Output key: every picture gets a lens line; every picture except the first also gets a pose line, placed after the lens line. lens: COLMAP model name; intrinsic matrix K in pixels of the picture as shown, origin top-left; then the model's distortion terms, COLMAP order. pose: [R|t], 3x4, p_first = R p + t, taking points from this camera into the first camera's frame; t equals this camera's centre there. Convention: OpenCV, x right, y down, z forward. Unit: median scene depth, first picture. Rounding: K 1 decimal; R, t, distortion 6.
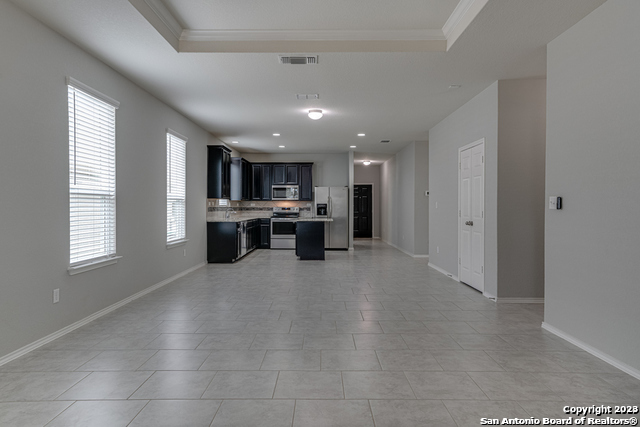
lens RADIAL K [[426.8, 0, 320.0], [0, 426.8, 213.5], [0, 0, 1]] dist [0.052269, 0.000766]
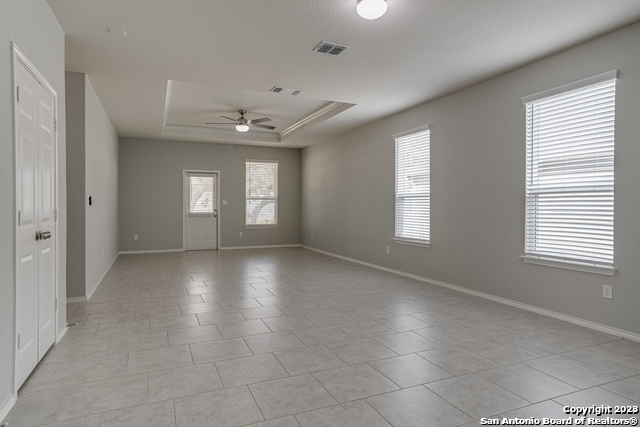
lens RADIAL K [[375.3, 0, 318.4], [0, 375.3, 205.8], [0, 0, 1]] dist [0.002178, 0.000387]
pose [[-0.915083, -0.003920, -0.403246, 0.126910], [-0.010236, 0.999856, 0.013510, -0.010399], [0.403135, 0.016490, -0.914992, 0.826943]]
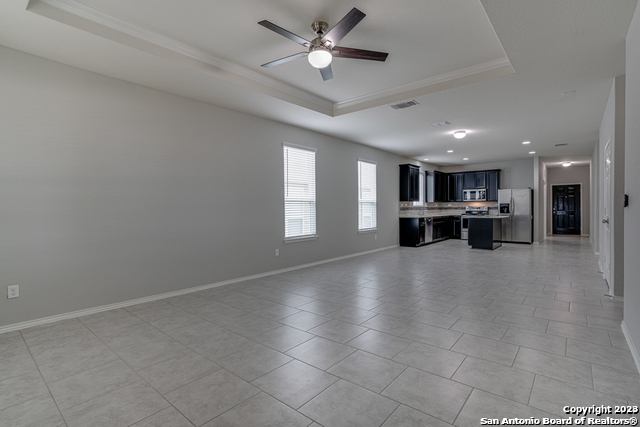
lens RADIAL K [[316.7, 0, 318.7], [0, 316.7, 212.2], [0, 0, 1]] dist [-0.050236, 0.032124]
pose [[0.771023, 0.001506, -0.636806, 0.158504], [-0.000916, 0.999999, 0.001255, 0.000568], [0.636807, -0.000384, 0.771023, 0.001139]]
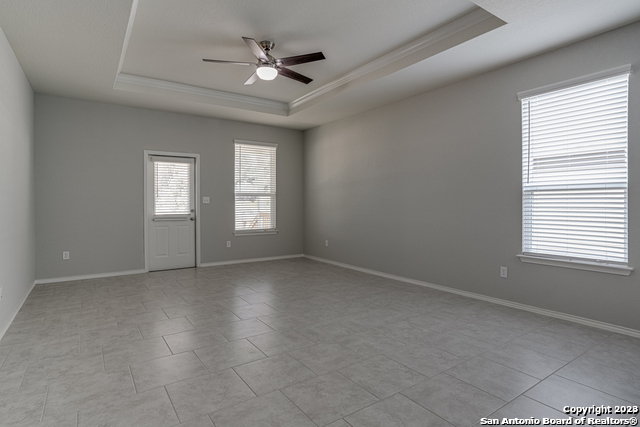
lens RADIAL K [[329.9, 0, 321.4], [0, 329.9, 208.0], [0, 0, 1]] dist [-0.053670, 0.000469]
pose [[-0.821190, 0.006108, -0.570622, 0.125058], [-0.009421, 0.999661, 0.024258, -0.005561], [0.570577, 0.025296, -0.820855, 0.491573]]
